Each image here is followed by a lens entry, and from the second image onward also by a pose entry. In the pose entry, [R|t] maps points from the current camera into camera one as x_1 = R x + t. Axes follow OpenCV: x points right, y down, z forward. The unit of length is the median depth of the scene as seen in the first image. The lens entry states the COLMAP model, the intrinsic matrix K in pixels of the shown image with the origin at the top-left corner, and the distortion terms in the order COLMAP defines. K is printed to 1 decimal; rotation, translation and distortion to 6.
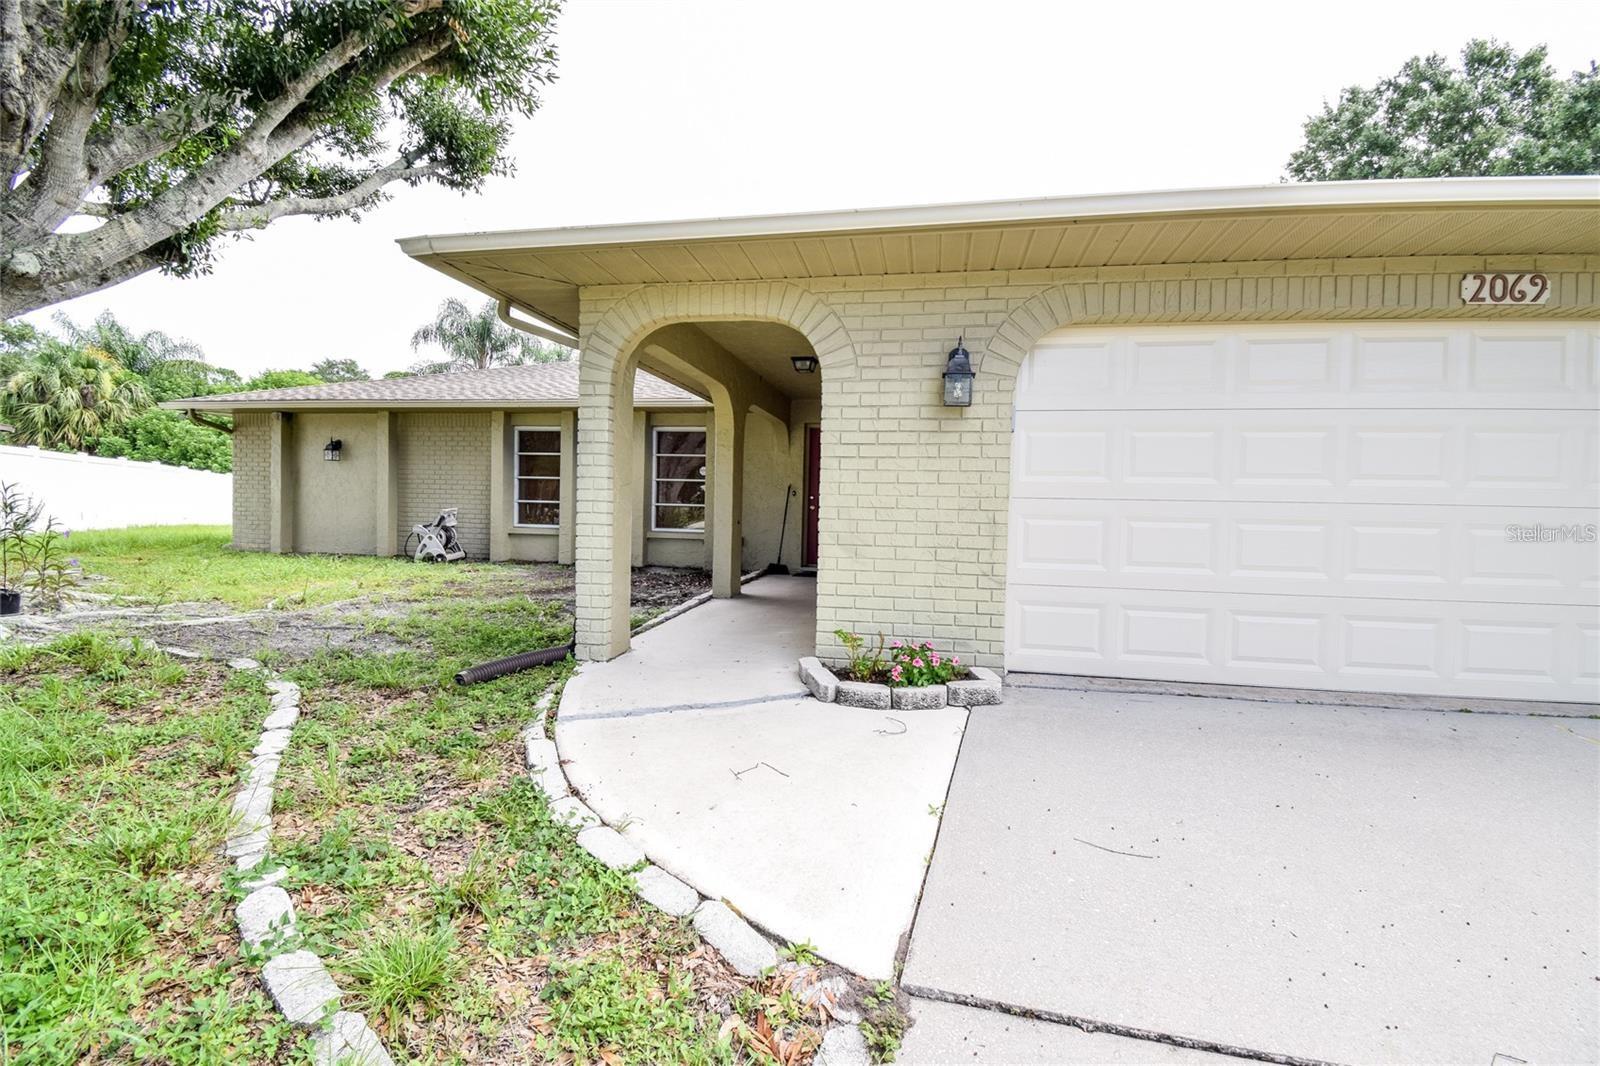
lens RADIAL K [[708.6, 0, 802.9], [0, 708.6, 530.0], [0, 0, 1]] dist [0.021022, -0.025857]
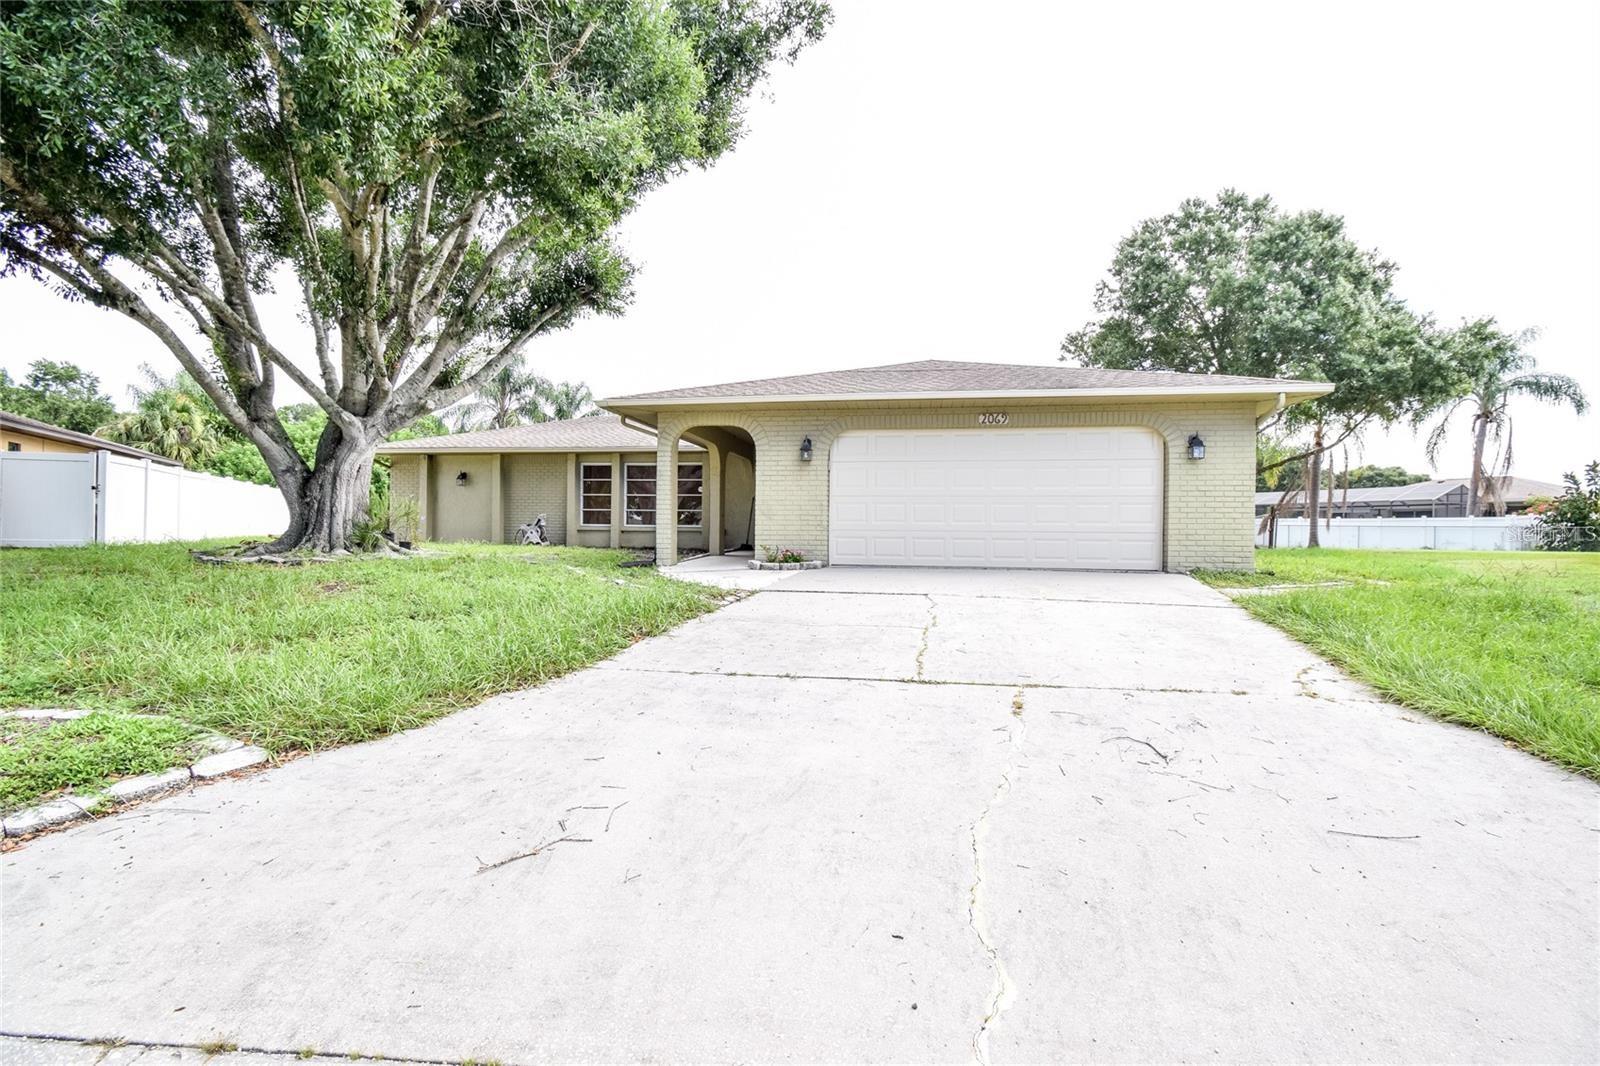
lens RADIAL K [[708.6, 0, 802.9], [0, 708.6, 530.0], [0, 0, 1]] dist [0.021022, -0.025857]
pose [[0.999625, -0.012586, 0.024324, 0.058621], [0.013317, 0.999457, -0.030123, 0.068871], [-0.023932, 0.030436, 0.999250, -0.695238]]
